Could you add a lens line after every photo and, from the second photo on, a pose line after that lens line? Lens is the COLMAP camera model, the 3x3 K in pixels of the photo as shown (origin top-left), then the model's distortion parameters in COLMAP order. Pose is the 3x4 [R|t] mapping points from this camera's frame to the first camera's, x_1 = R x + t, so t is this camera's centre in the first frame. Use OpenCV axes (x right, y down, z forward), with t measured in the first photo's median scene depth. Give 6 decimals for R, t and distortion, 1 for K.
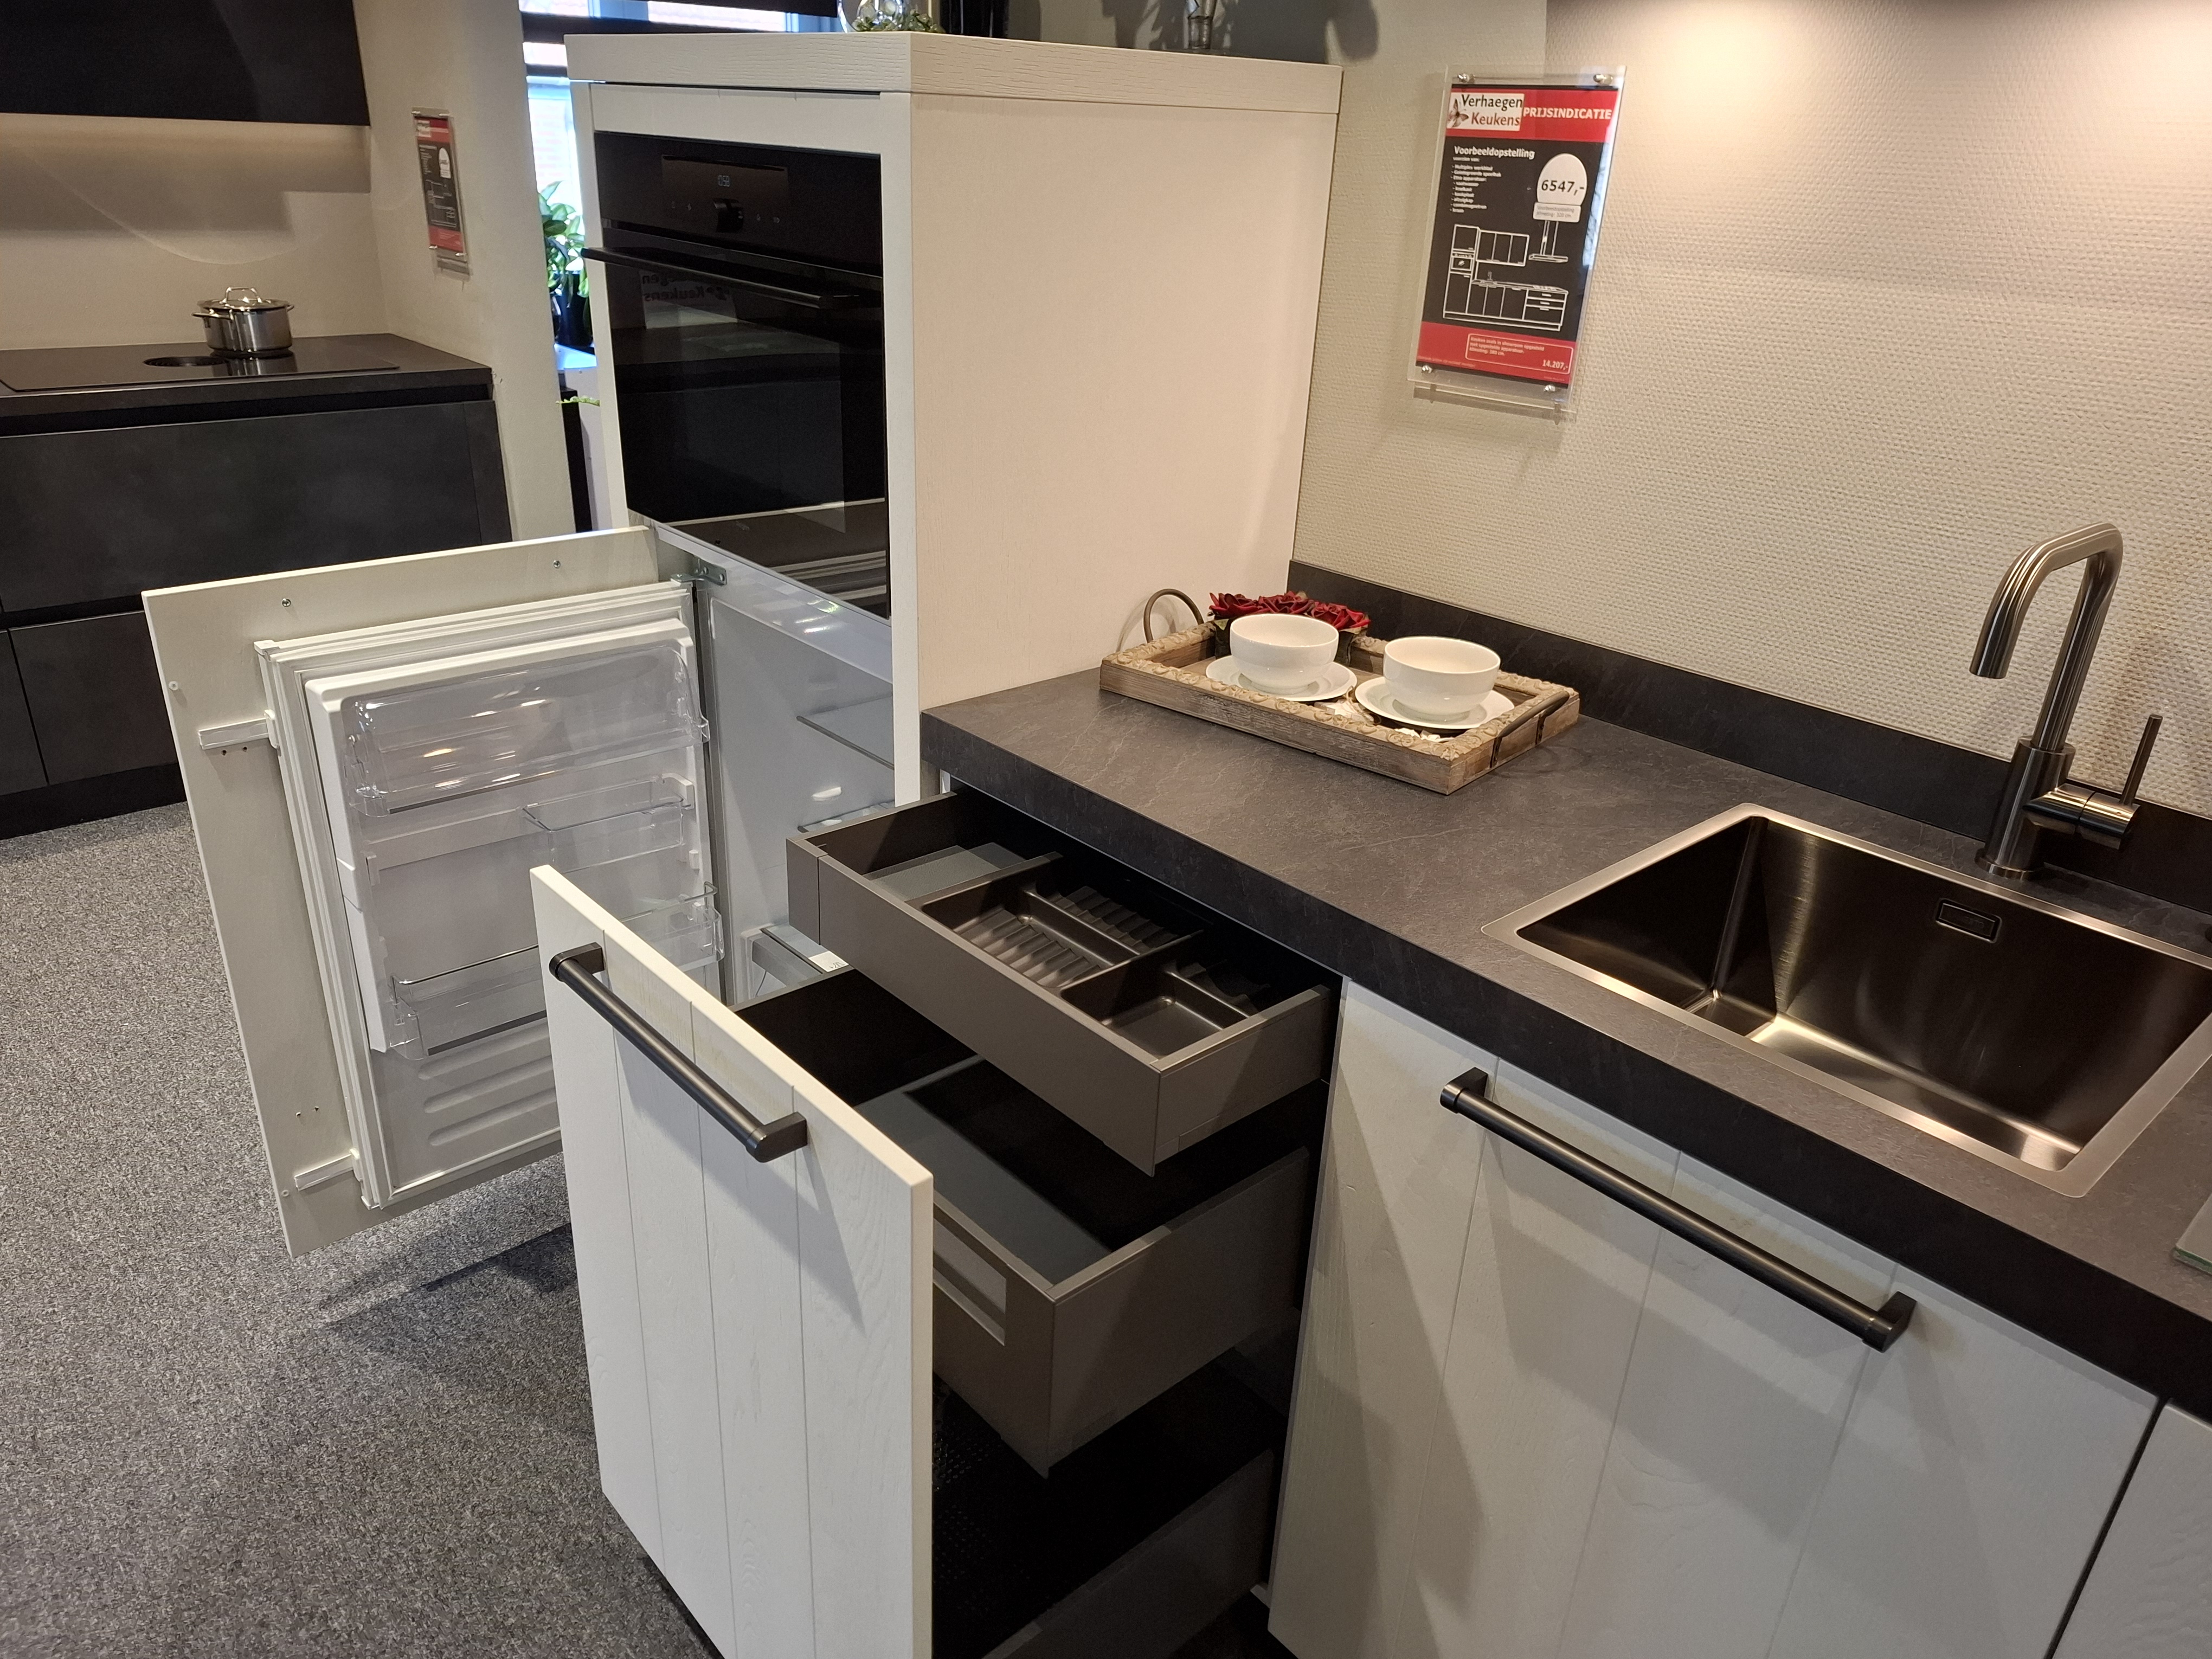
lens RADIAL K [[1534.2, 0, 1107.2], [0, 1534.2, 839.0], [0, 0, 1]] dist [0.123903, -0.148930]
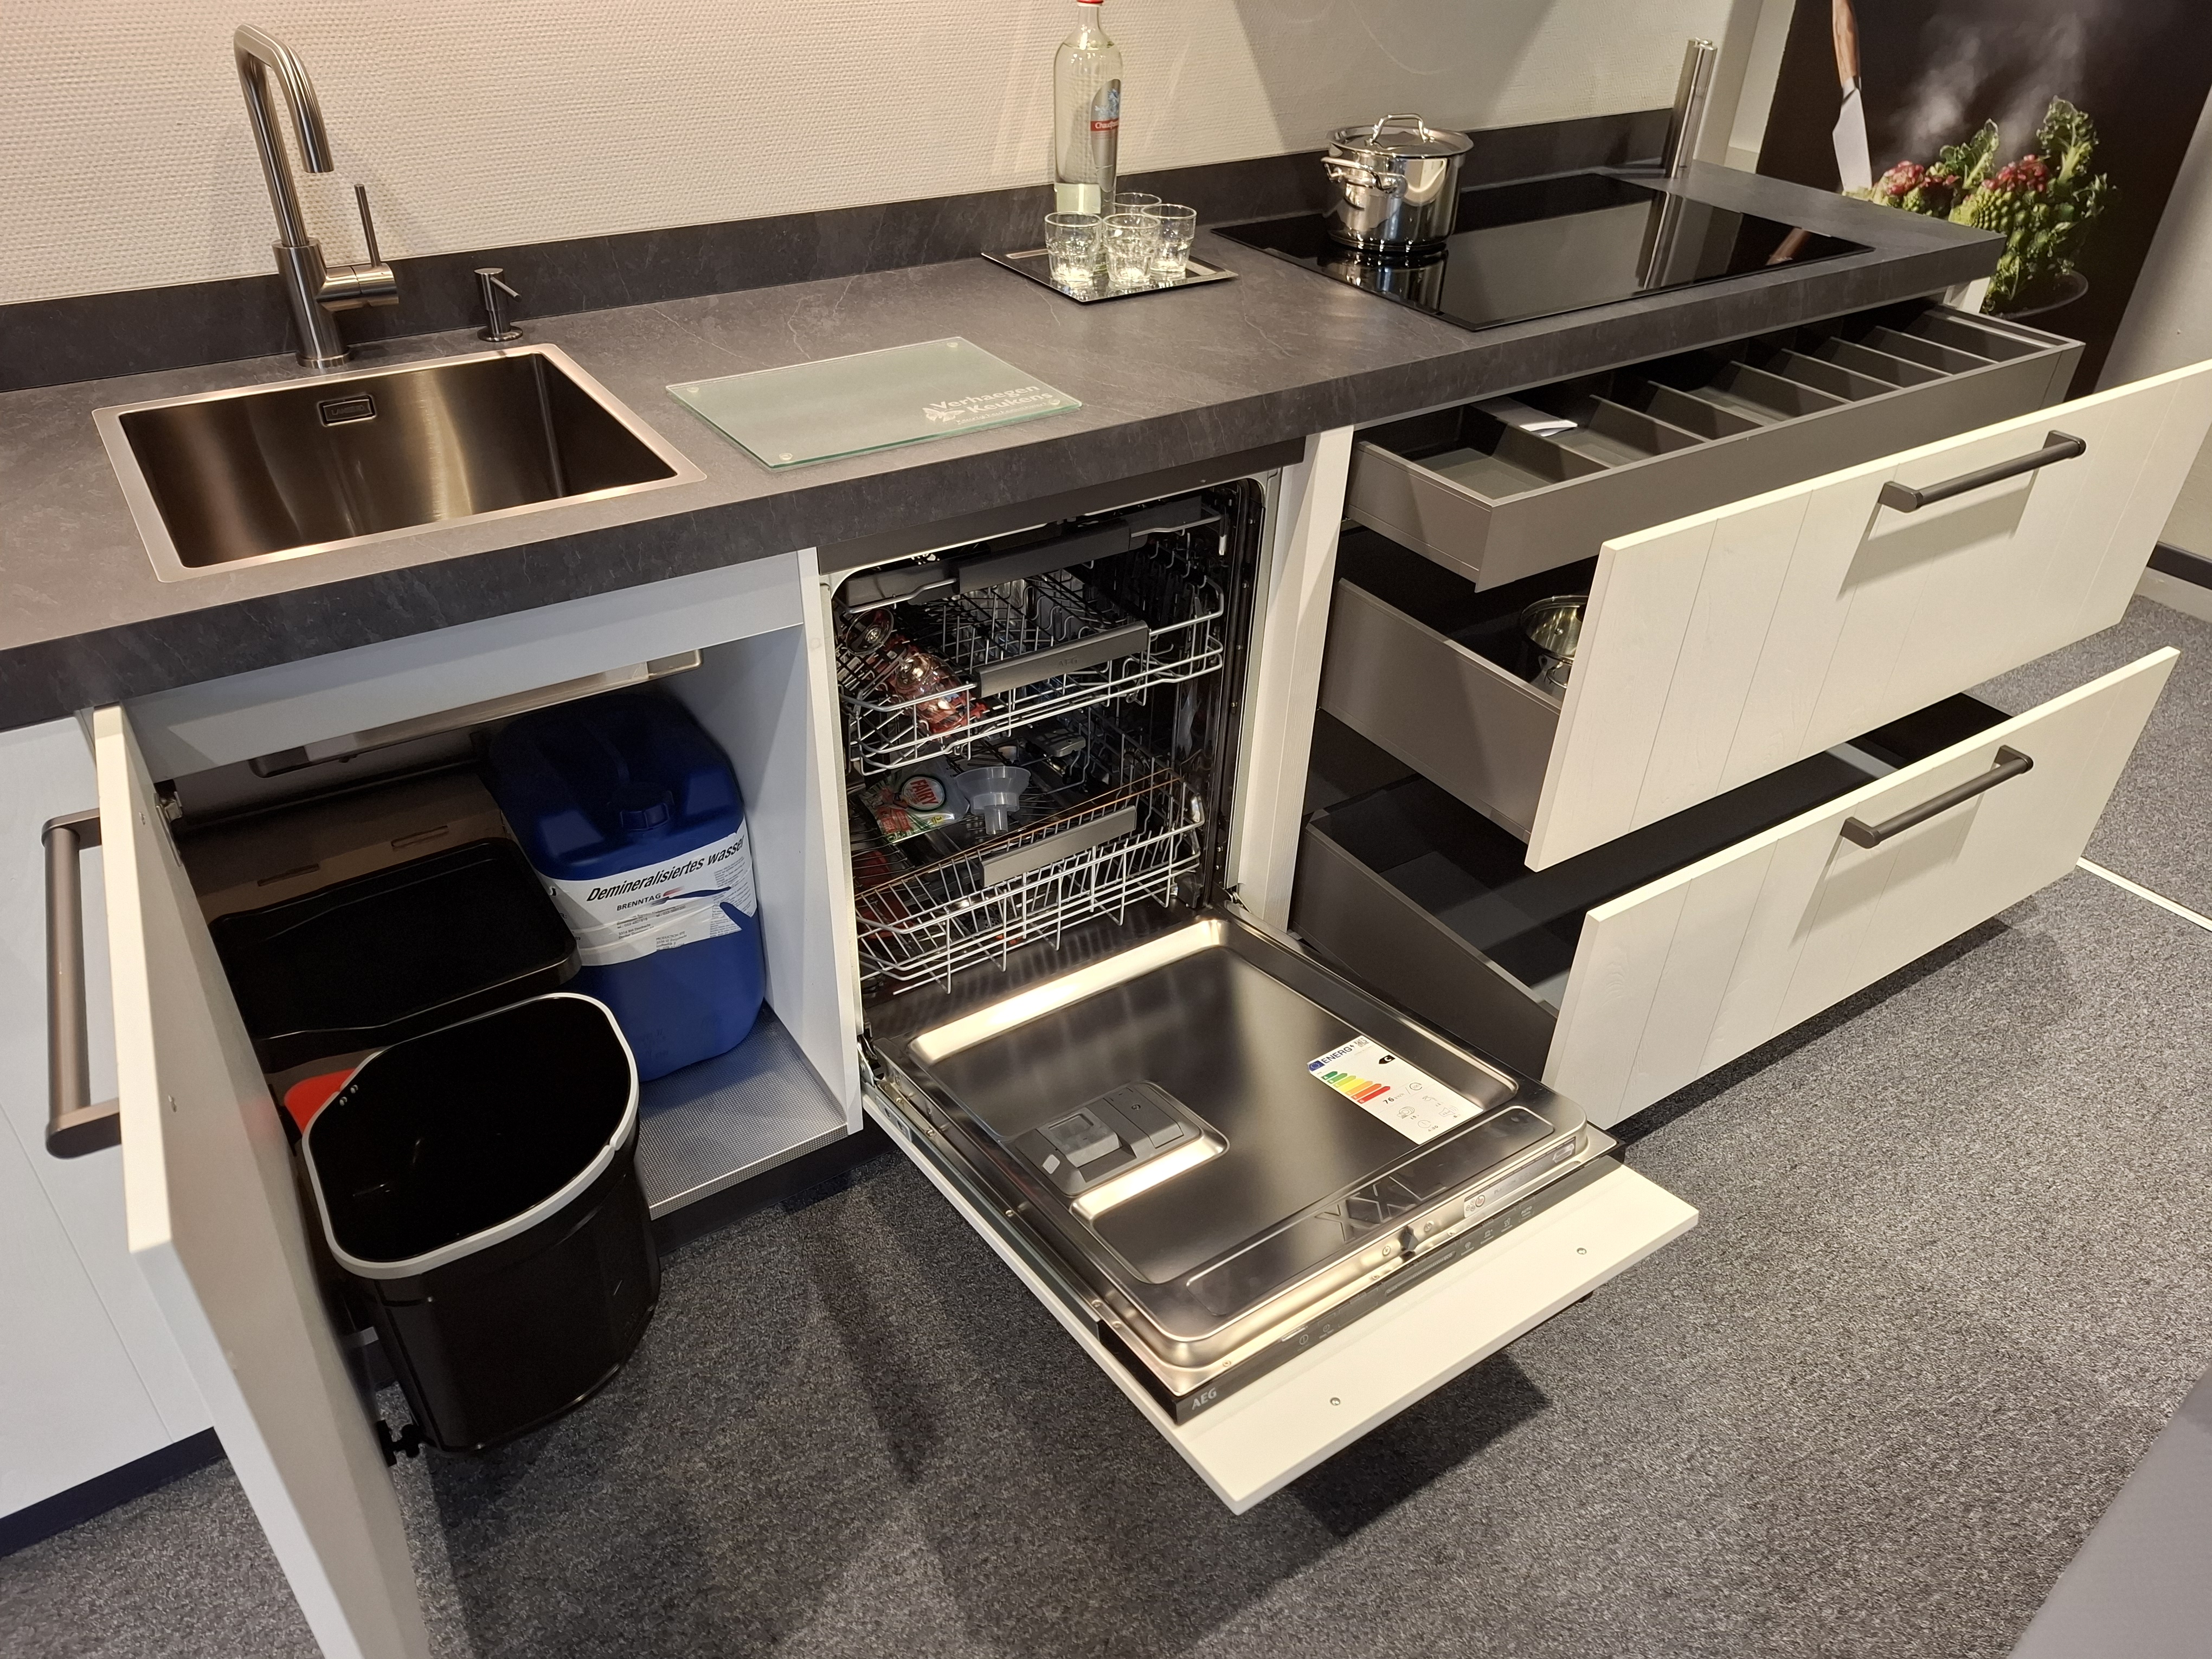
lens RADIAL K [[1541.1, 0, 1106.0], [0, 1541.1, 829.5], [0, 0, 1]] dist [0.013532, -0.004605]
pose [[0.146935, -0.599012, 0.787143, -0.444138], [0.390117, 0.766368, 0.510380, -0.073513], [-0.908966, 0.232086, 0.346291, 0.149029]]
